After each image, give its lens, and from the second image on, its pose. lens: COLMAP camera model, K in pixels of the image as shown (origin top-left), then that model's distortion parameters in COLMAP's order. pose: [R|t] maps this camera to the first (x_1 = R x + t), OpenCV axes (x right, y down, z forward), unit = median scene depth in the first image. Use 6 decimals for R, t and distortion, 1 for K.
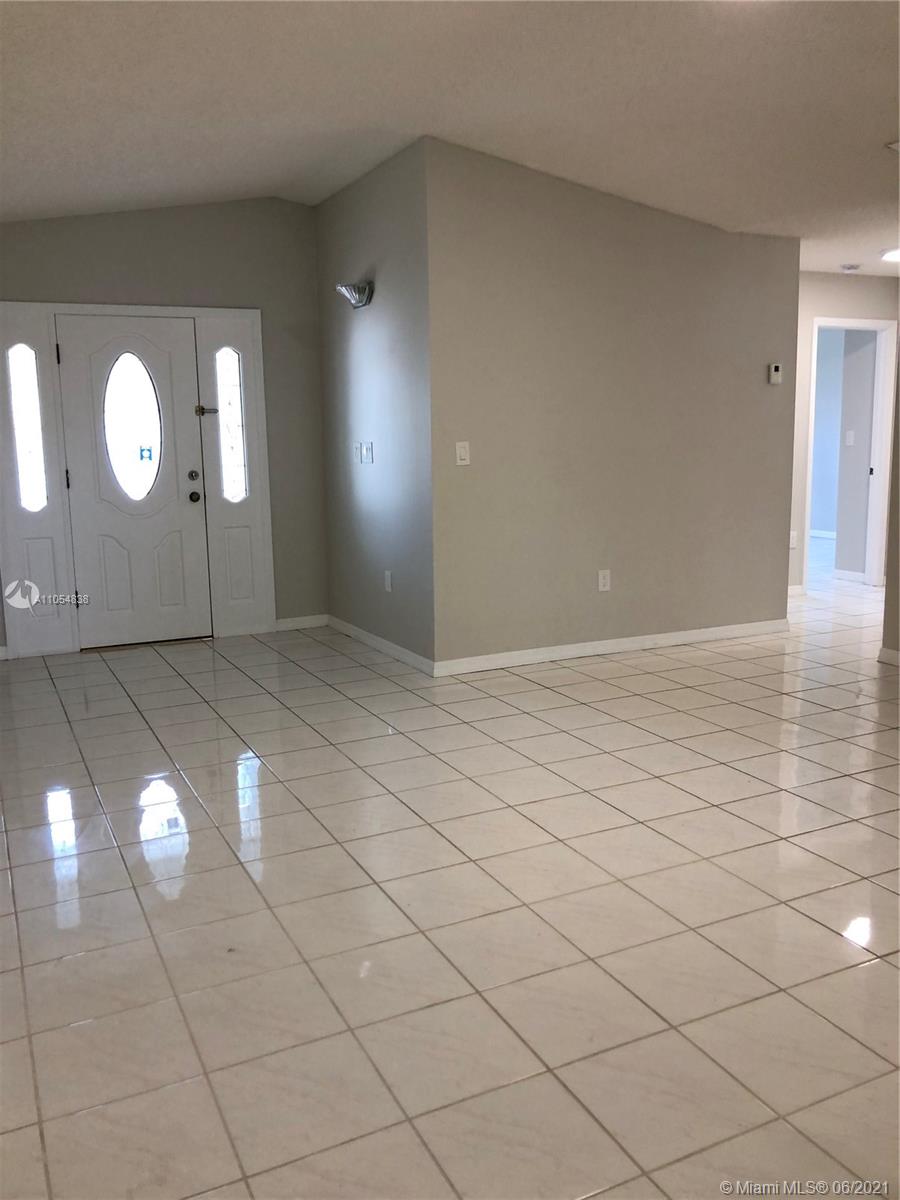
lens RADIAL K [[977.7, 0, 447.6], [0, 977.7, 542.4], [0, 0, 1]] dist [0.009039, 0.004812]
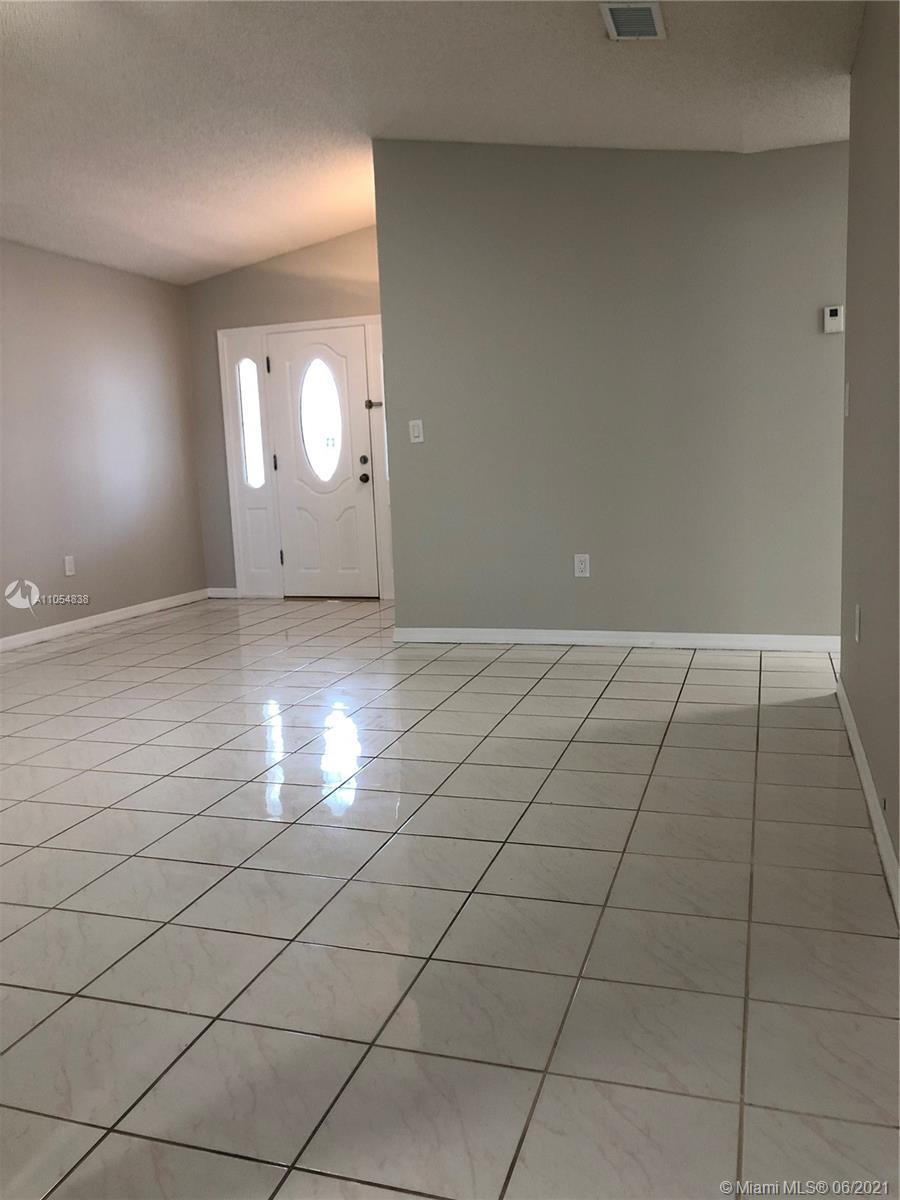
lens RADIAL K [[984.6, 0, 450.0], [0, 984.6, 600.0], [0, 0, 1]] dist [0.012426, -0.001647]
pose [[0.719691, 0.087387, -0.688773, 0.677657], [-0.055416, 0.996112, 0.068477, 0.013363], [0.692080, -0.011113, 0.721736, 0.219582]]
